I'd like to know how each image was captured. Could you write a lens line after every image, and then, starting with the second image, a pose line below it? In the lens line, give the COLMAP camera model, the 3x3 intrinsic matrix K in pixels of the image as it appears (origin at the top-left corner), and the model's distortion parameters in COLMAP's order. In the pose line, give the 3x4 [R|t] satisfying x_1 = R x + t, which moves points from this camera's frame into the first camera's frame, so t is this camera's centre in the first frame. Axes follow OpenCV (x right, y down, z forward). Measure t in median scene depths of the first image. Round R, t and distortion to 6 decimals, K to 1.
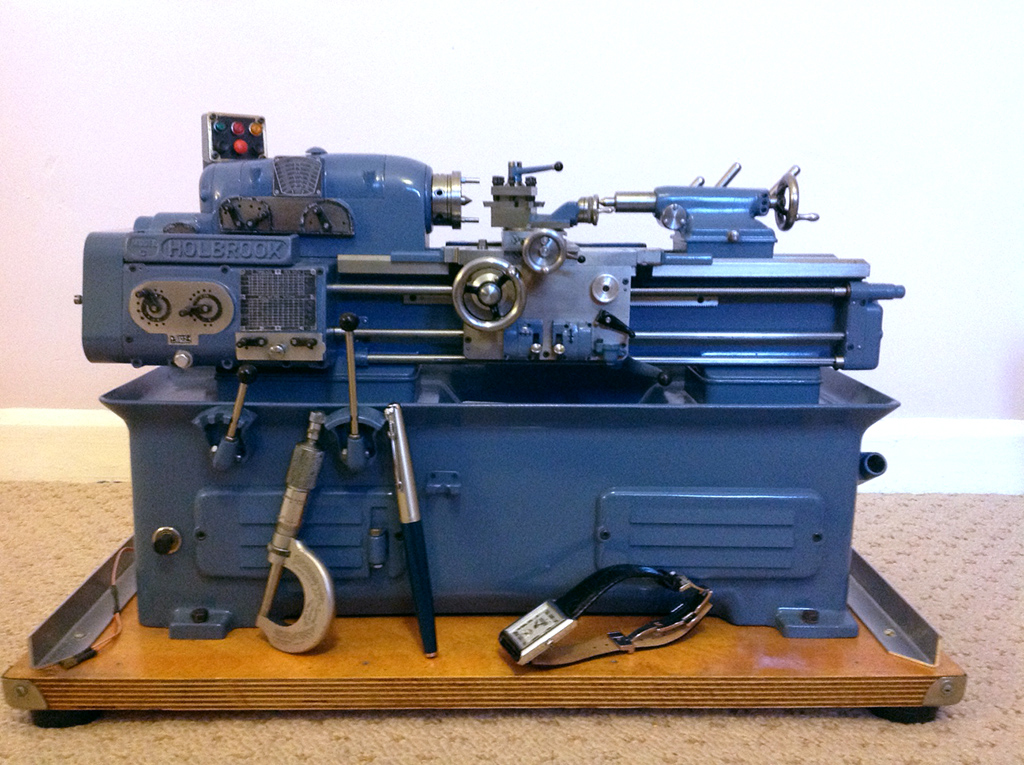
lens RADIAL K [[1068.1, 0, 514.2], [0, 1068.1, 383.6], [0, 0, 1]] dist [-0.016716, 0.000000]
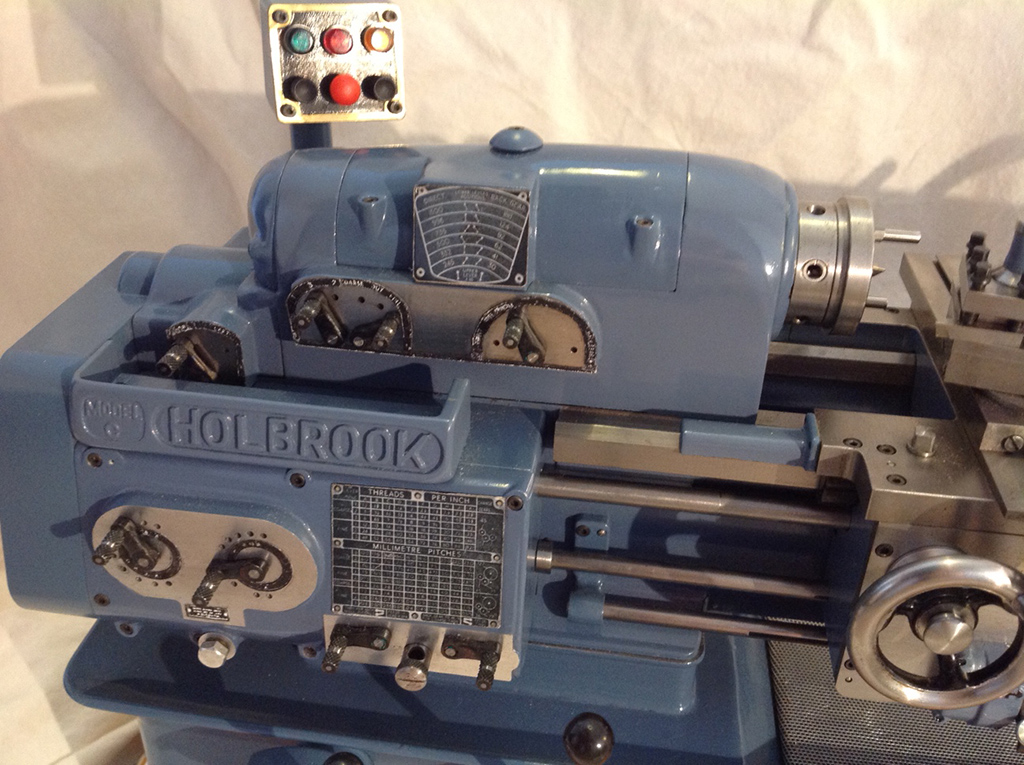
lens RADIAL K [[1068.1, 0, 517.0], [0, 1068.1, 385.1], [0, 0, 1]] dist [-0.016716, 0.000000]
pose [[0.987122, 0.096857, -0.127314, -0.132319], [-0.048967, 0.940614, 0.335929, -0.292227], [0.152291, -0.325369, 0.933243, 0.622962]]
